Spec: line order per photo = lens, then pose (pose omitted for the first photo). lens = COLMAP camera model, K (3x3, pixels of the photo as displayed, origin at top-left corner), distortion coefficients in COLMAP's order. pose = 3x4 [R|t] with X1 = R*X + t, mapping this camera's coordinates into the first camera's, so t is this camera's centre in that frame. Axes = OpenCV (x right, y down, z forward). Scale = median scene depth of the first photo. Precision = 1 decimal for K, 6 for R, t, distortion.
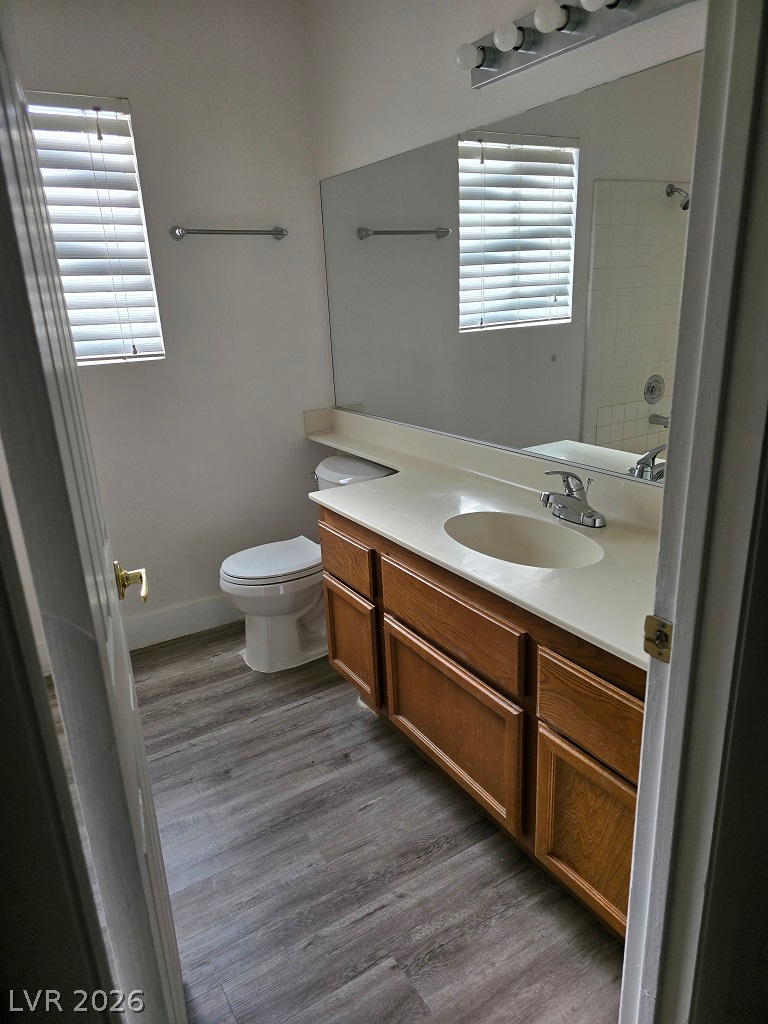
lens RADIAL K [[704.6, 0, 384.0], [0, 704.6, 512.0], [0, 0, 1]] dist [0.098642, -0.002006]
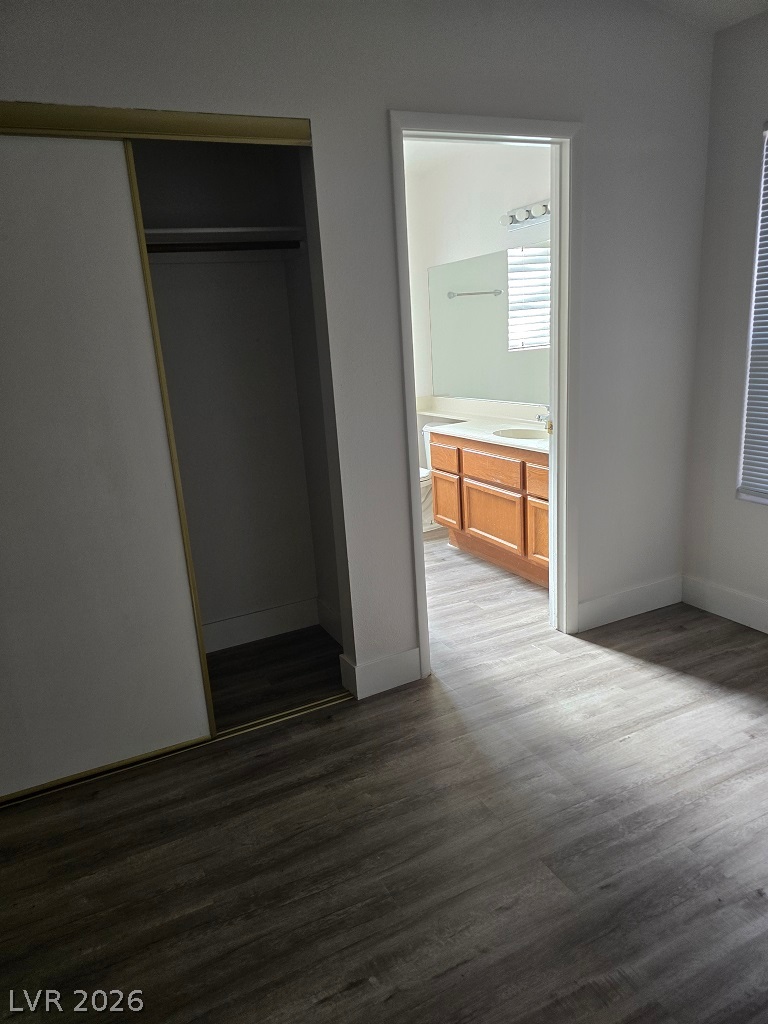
lens RADIAL K [[696.8, 0, 384.0], [0, 696.8, 512.0], [0, 0, 1]] dist [0.206089, -0.000153]
pose [[0.994112, -0.001527, -0.108345, -0.006142], [-0.005855, 0.997683, -0.067784, 0.290004], [0.108197, 0.068019, 0.991800, -0.797336]]
